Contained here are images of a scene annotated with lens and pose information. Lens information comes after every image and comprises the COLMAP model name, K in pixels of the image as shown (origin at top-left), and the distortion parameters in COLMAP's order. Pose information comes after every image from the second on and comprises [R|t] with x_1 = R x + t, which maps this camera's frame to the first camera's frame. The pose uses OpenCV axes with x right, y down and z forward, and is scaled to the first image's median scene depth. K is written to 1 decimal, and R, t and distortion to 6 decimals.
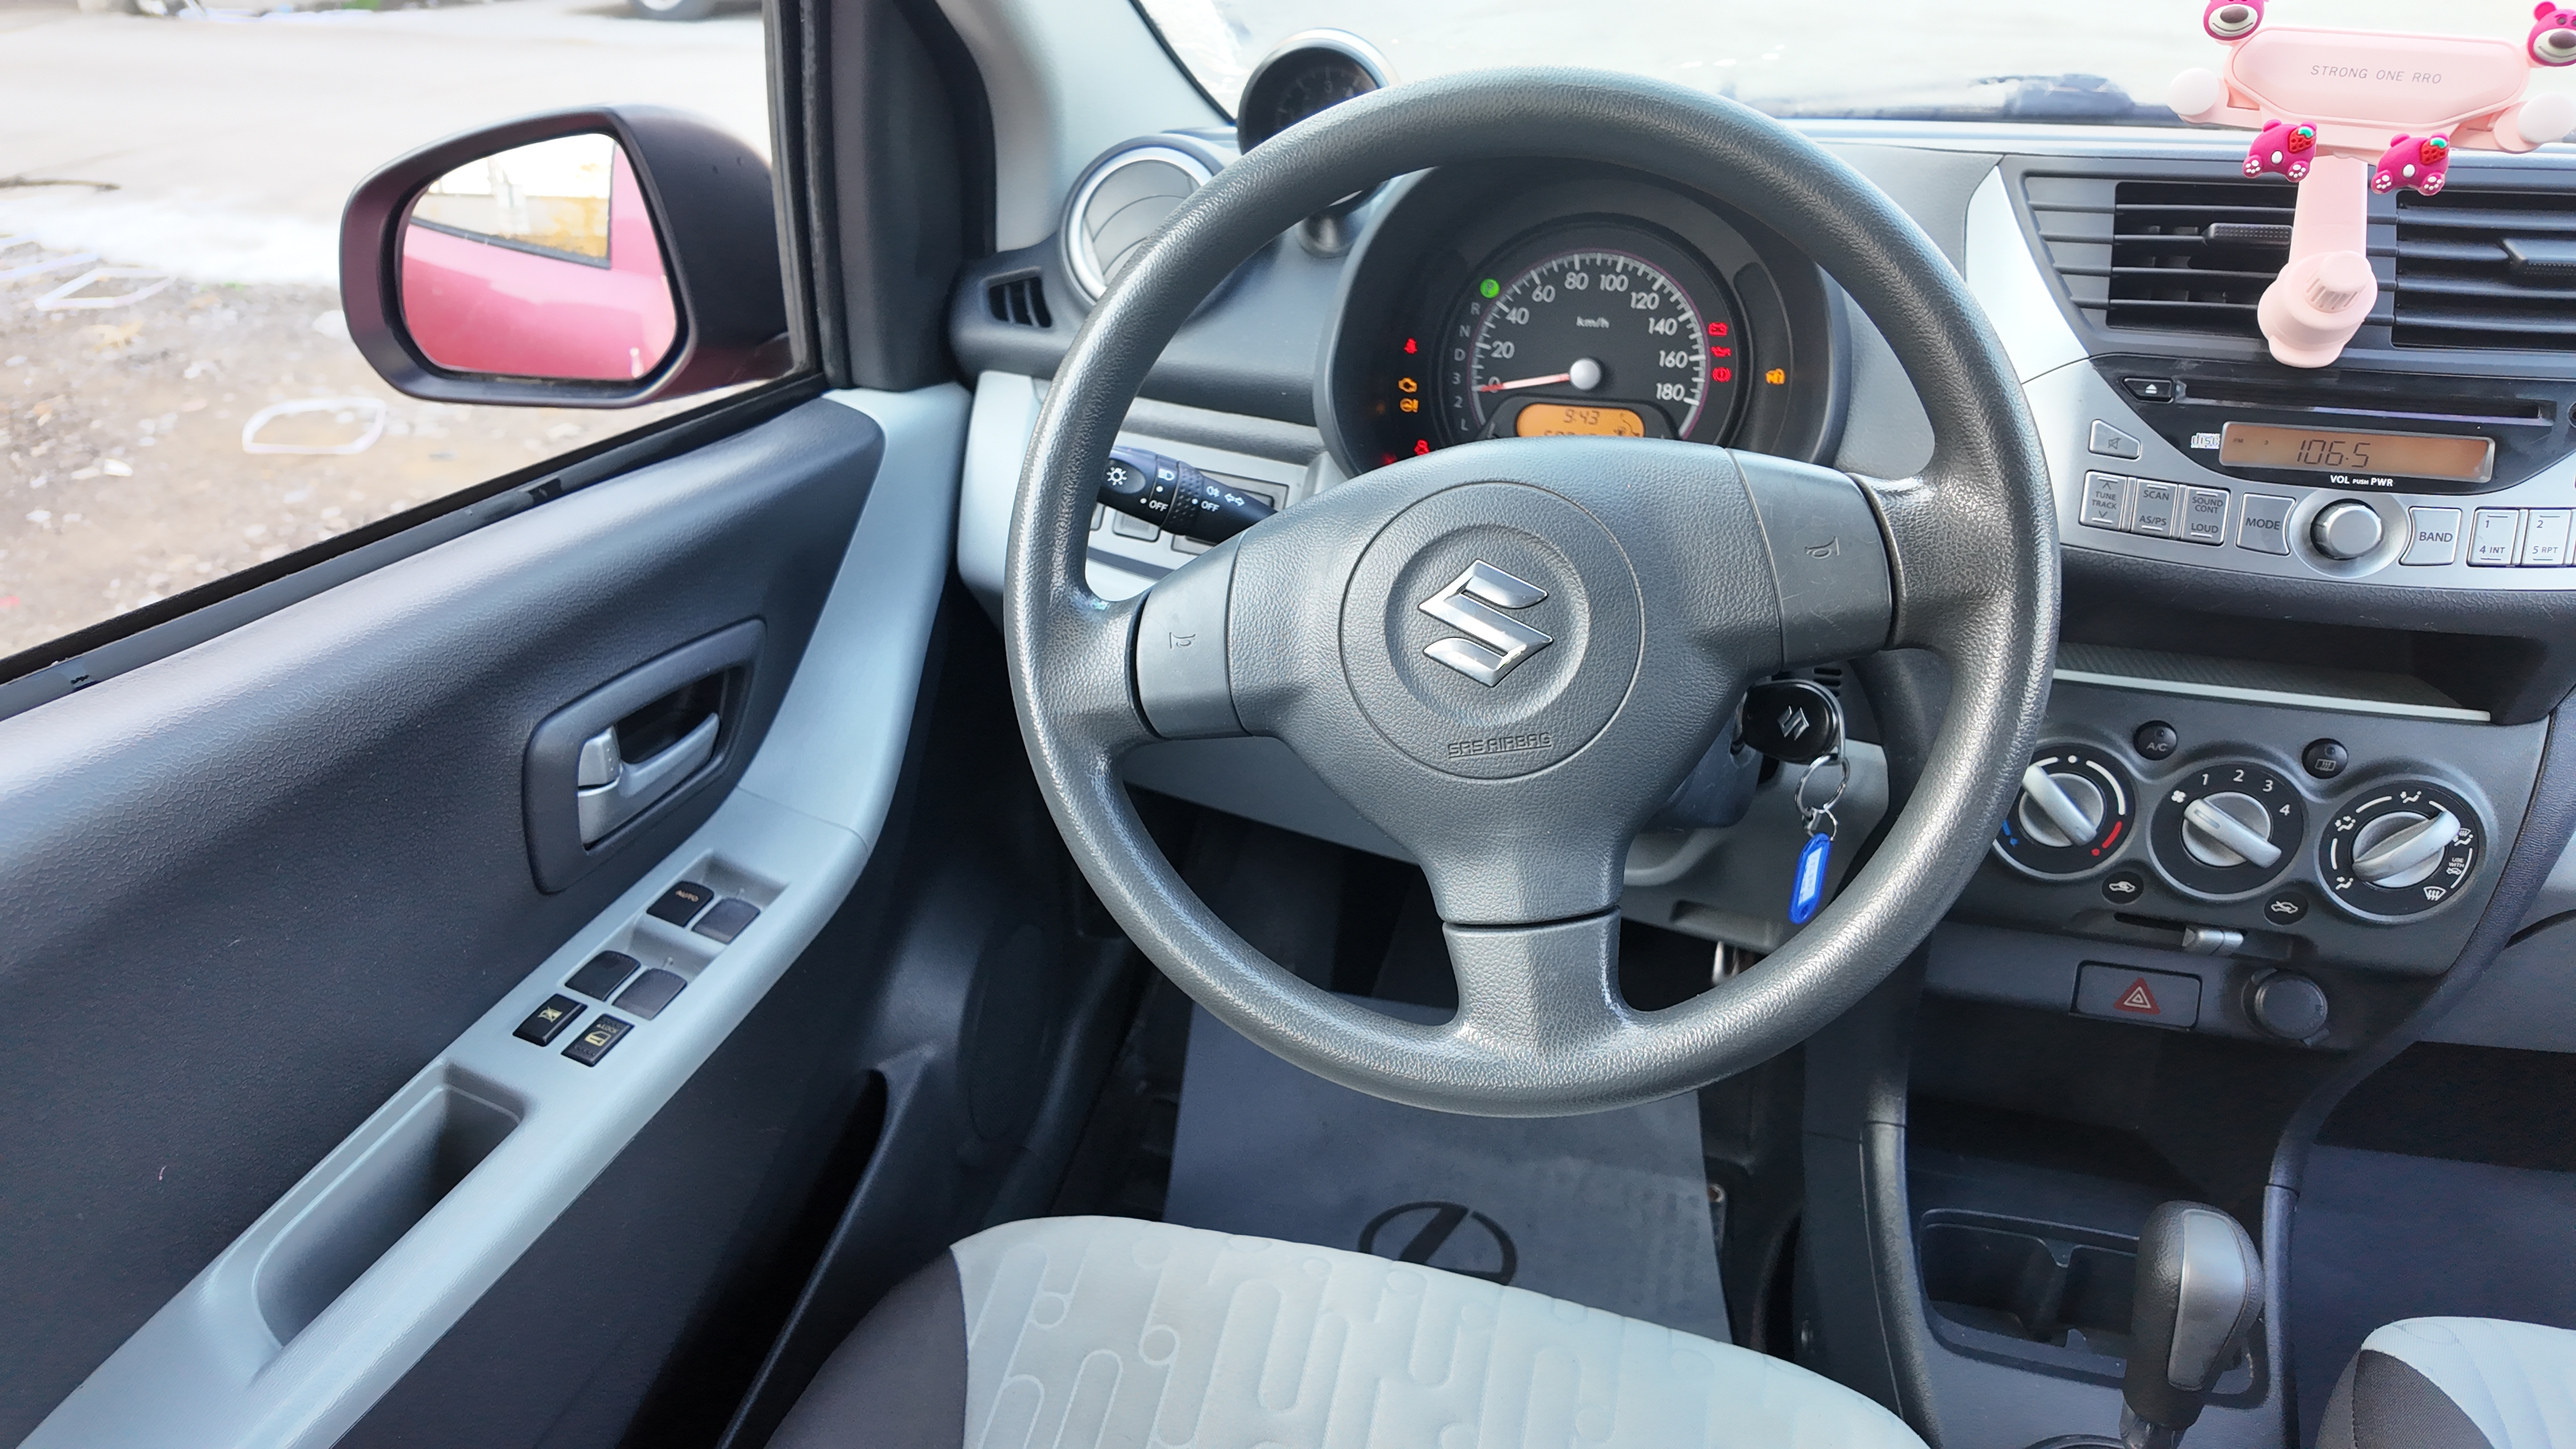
lens RADIAL K [[1490.9, 0, 1296.2], [0, 1490.9, 731.5], [0, 0, 1]] dist [0.057878, -0.063909]
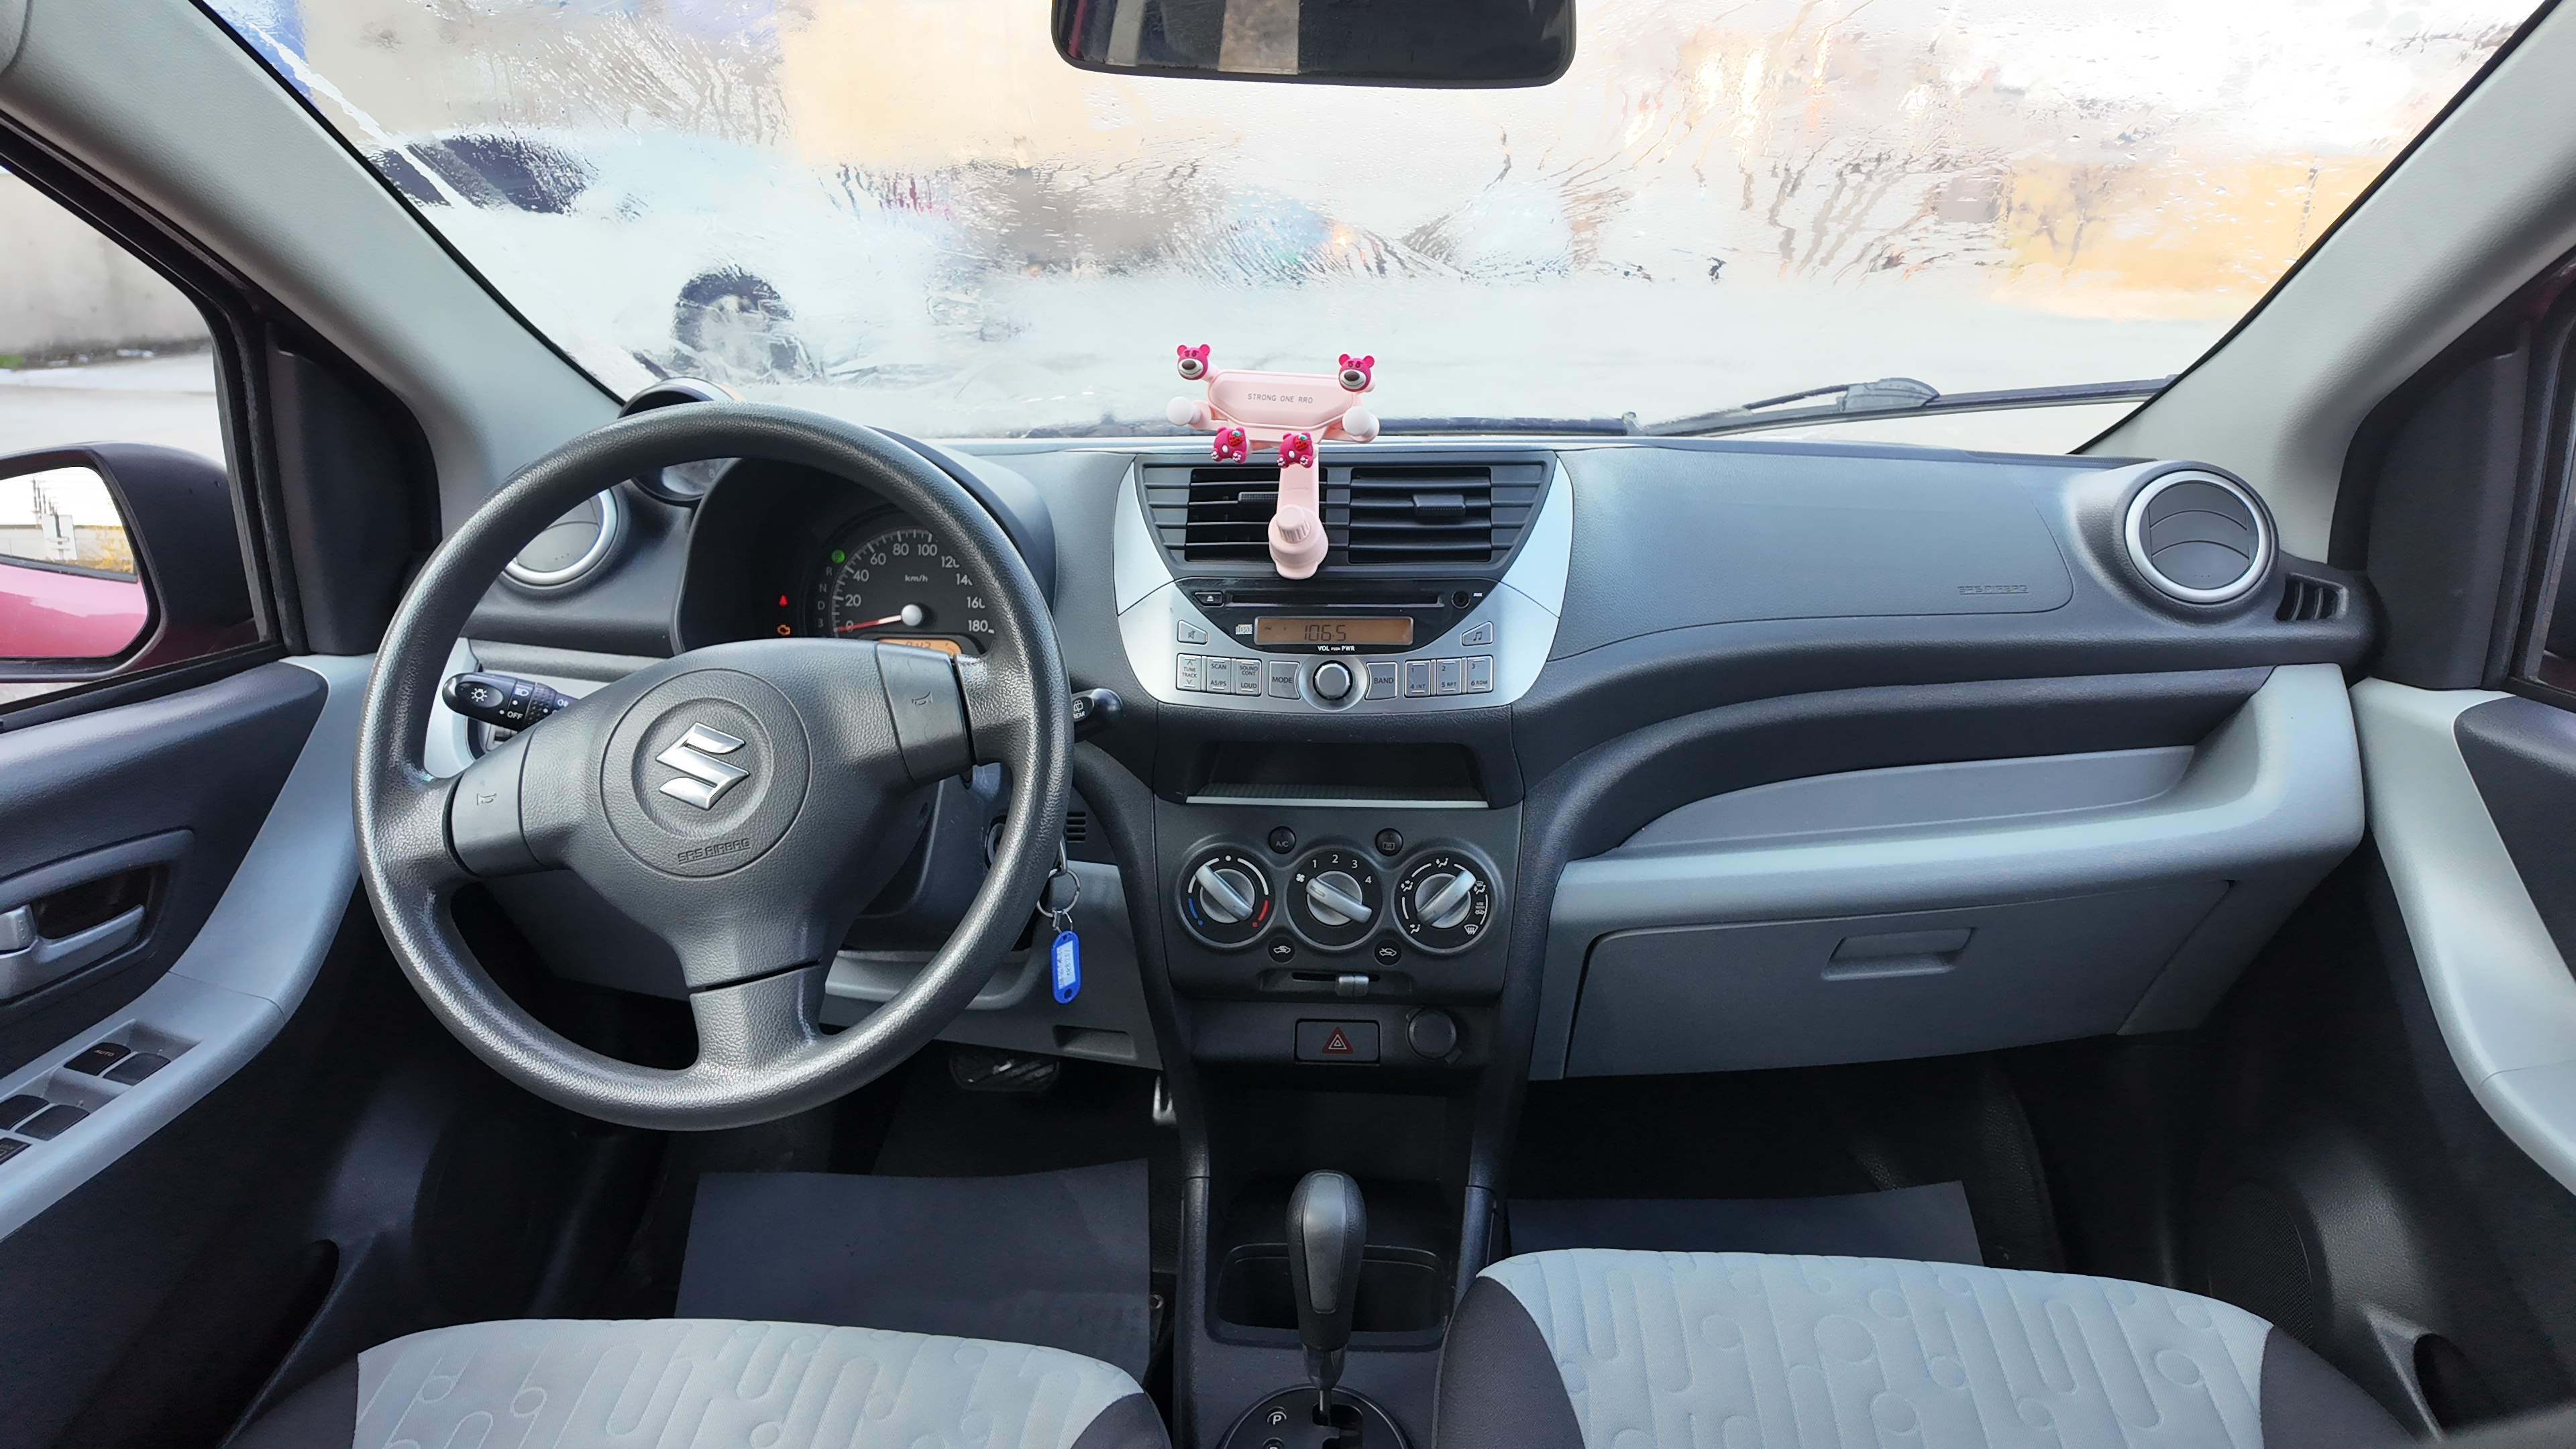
lens RADIAL K [[1490.9, 0, 1296.2], [0, 1490.9, 731.5], [0, 0, 1]] dist [0.057878, -0.063909]
pose [[0.982655, -0.058365, 0.176016, 0.293829], [0.091629, 0.978032, -0.187236, 0.146595], [-0.161221, 0.200116, 0.966417, -0.328805]]
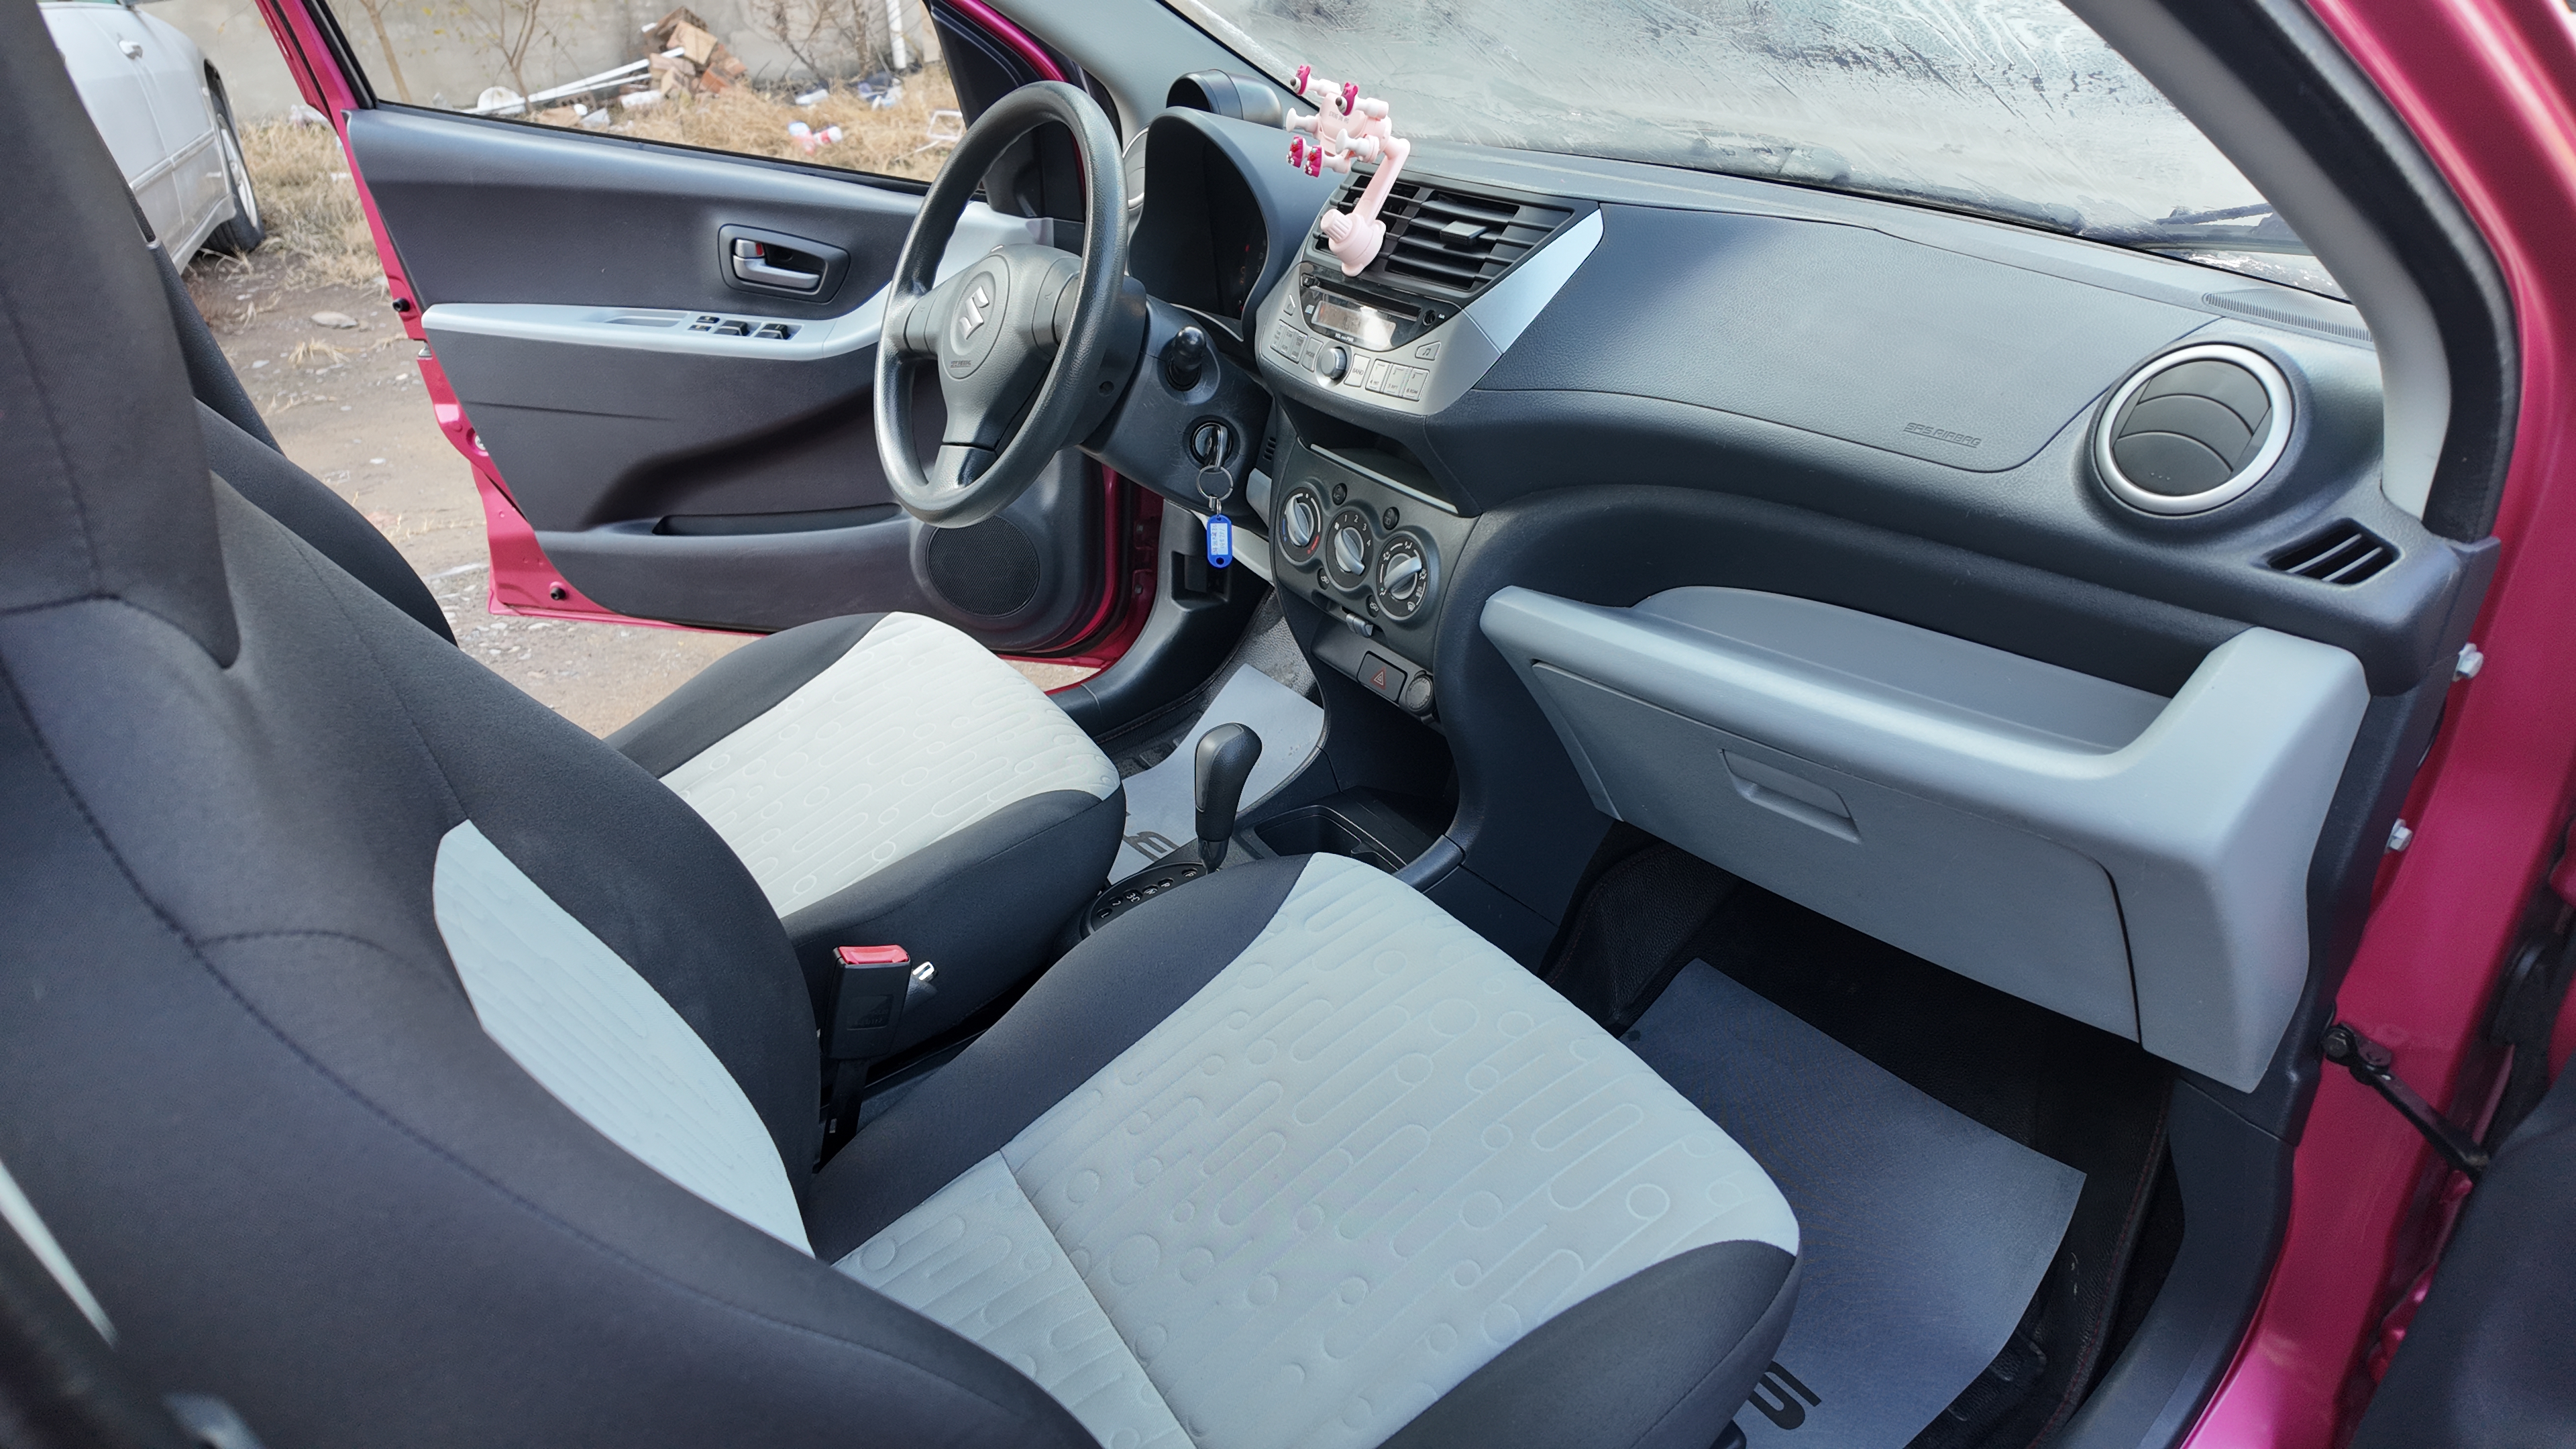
lens RADIAL K [[1490.9, 0, 1296.2], [0, 1490.9, 731.5], [0, 0, 1]] dist [0.057878, -0.063909]
pose [[0.742890, 0.317085, -0.589552, 1.432690], [-0.326663, 0.940437, 0.094179, 0.104442], [0.584299, 0.122620, 0.802221, -0.355046]]
